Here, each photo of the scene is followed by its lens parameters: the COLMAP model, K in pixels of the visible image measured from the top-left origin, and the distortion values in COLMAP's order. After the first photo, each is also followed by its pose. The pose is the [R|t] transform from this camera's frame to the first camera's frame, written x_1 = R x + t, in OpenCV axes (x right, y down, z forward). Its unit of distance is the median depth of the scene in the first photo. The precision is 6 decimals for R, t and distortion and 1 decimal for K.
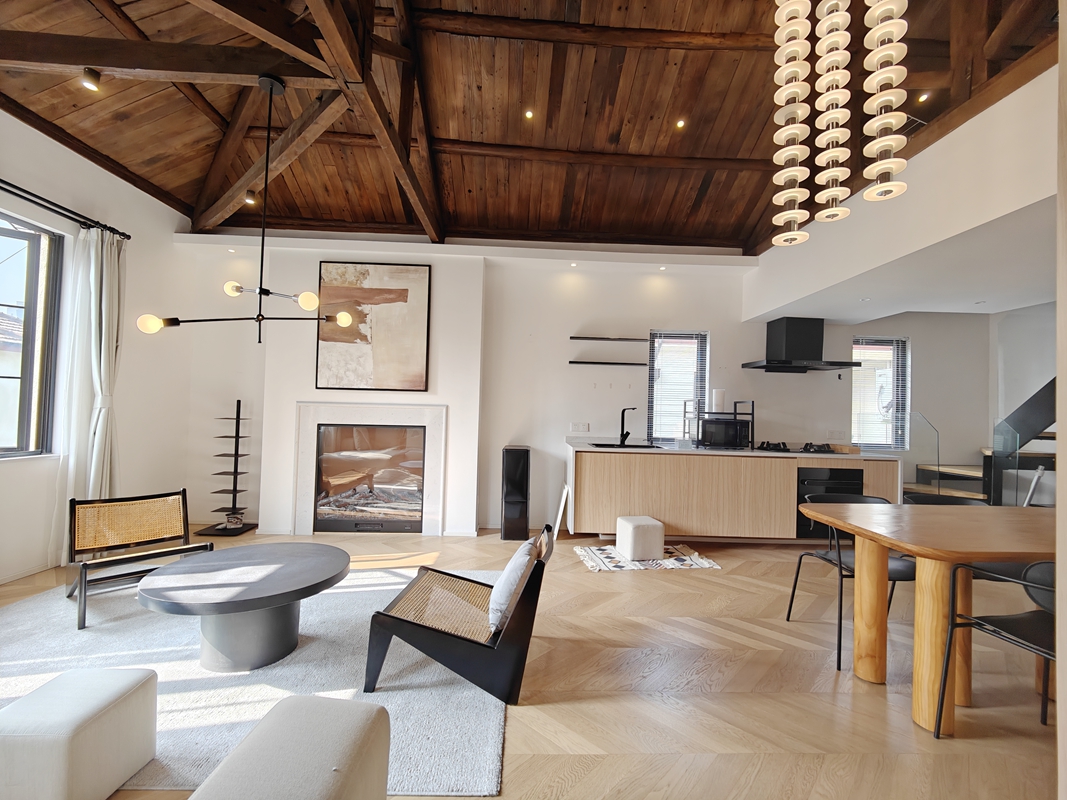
lens RADIAL K [[469.3, 0, 532.1], [0, 469.3, 399.3], [0, 0, 1]] dist [-0.002306, -0.003613]
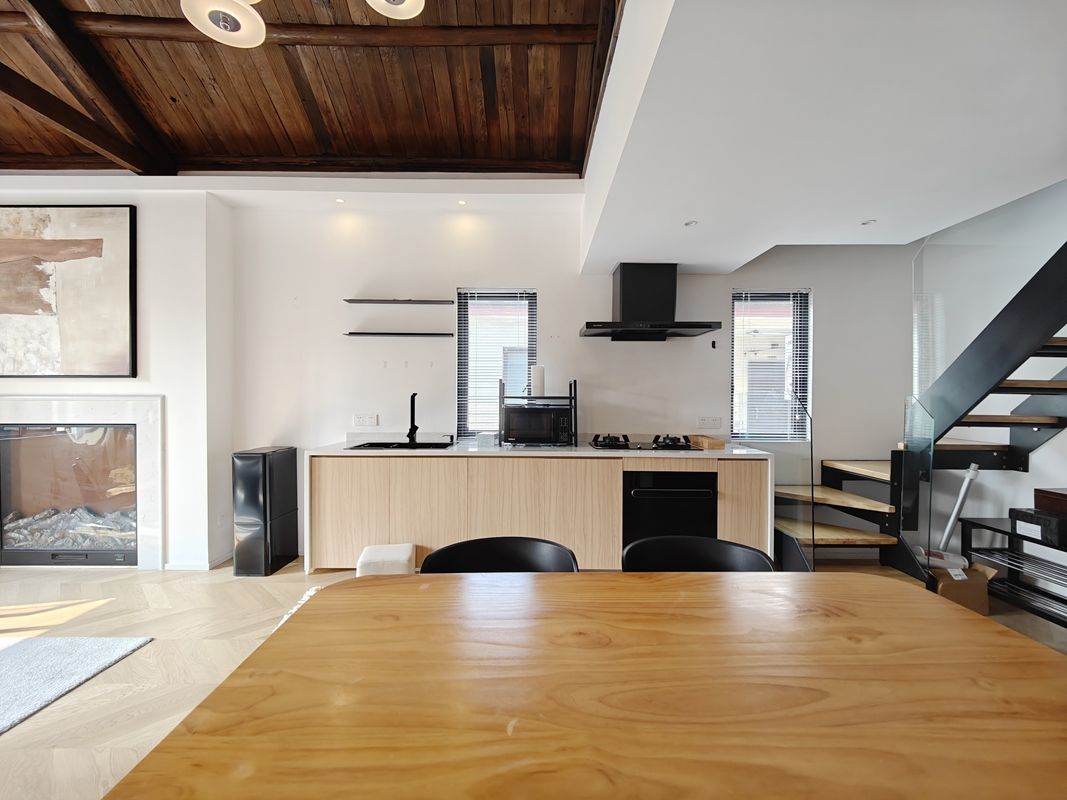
lens RADIAL K [[469.3, 0, 533.6], [0, 469.3, 399.8], [0, 0, 1]] dist [-0.002306, -0.003613]
pose [[0.999496, -0.022552, -0.022345, 0.423213], [0.023247, 0.999238, 0.031343, 0.010387], [0.021621, -0.031847, 0.999259, 0.272935]]
